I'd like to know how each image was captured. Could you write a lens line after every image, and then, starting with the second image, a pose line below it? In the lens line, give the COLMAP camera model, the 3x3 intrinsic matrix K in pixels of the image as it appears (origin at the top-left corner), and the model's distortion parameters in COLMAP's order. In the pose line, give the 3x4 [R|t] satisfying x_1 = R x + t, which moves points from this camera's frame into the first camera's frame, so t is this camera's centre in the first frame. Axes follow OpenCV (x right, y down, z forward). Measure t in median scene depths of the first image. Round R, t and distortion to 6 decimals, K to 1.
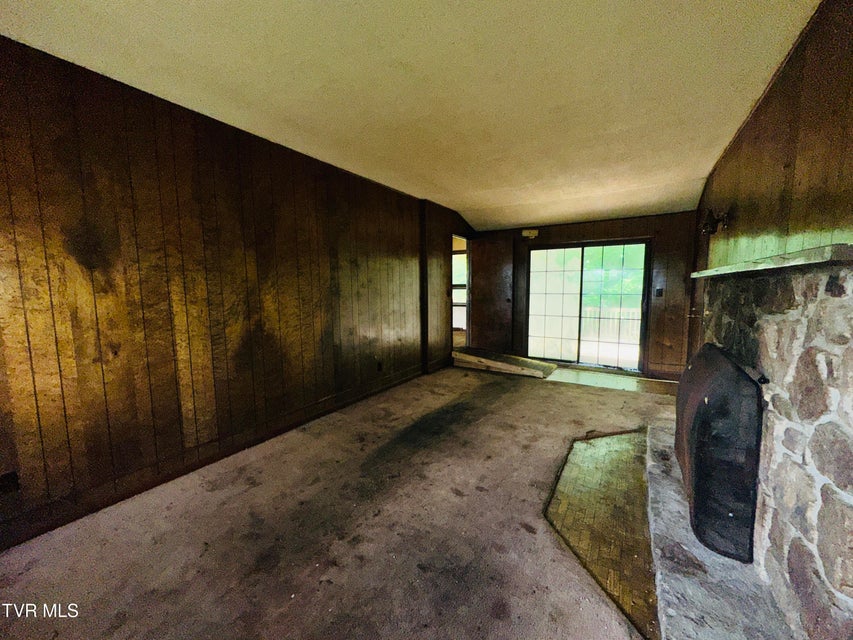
lens RADIAL K [[339.6, 0, 425.4], [0, 339.6, 320.2], [0, 0, 1]] dist [-0.002087, 0.000714]
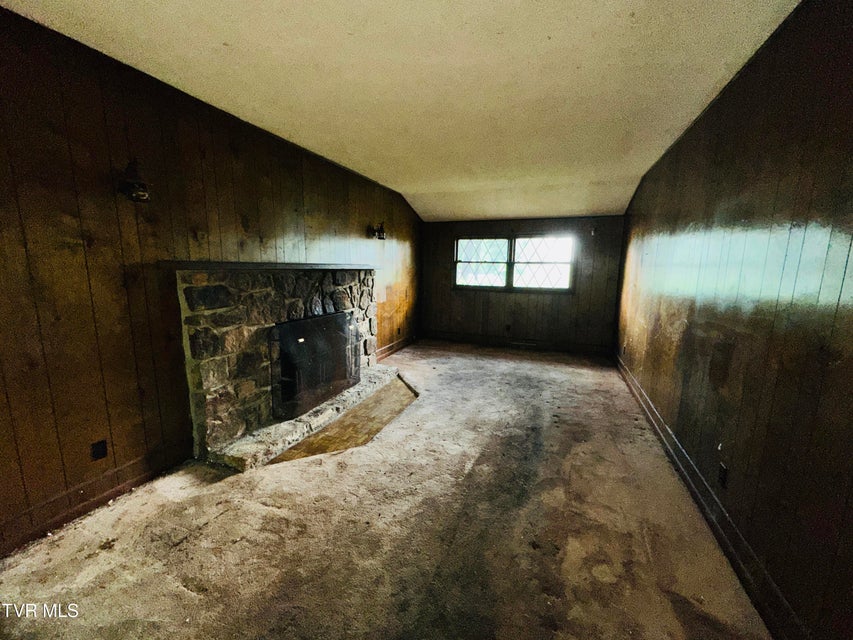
lens RADIAL K [[339.6, 0, 425.4], [0, 339.6, 320.2], [0, 0, 1]] dist [-0.002087, 0.000714]
pose [[-0.982328, 0.022334, -0.185832, 0.247158], [-0.026153, 0.966737, 0.254433, -0.123756], [0.185333, 0.254797, -0.949068, 1.022121]]
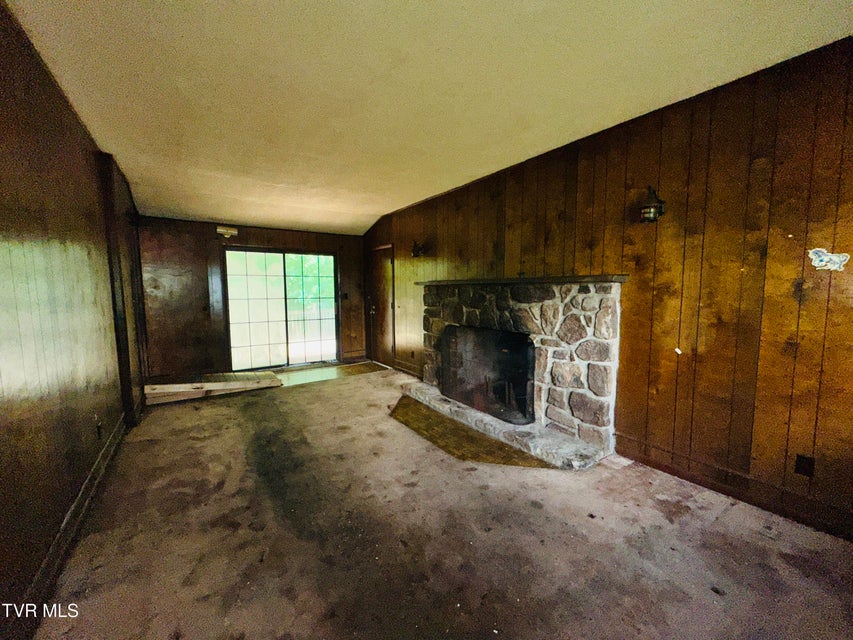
lens RADIAL K [[339.6, 0, 425.4], [0, 339.6, 320.2], [0, 0, 1]] dist [-0.002087, 0.000714]
pose [[0.396689, -0.078740, 0.914570, -0.333775], [0.094281, 0.994540, 0.044732, -0.018141], [-0.913098, 0.068482, 0.401947, 0.205489]]
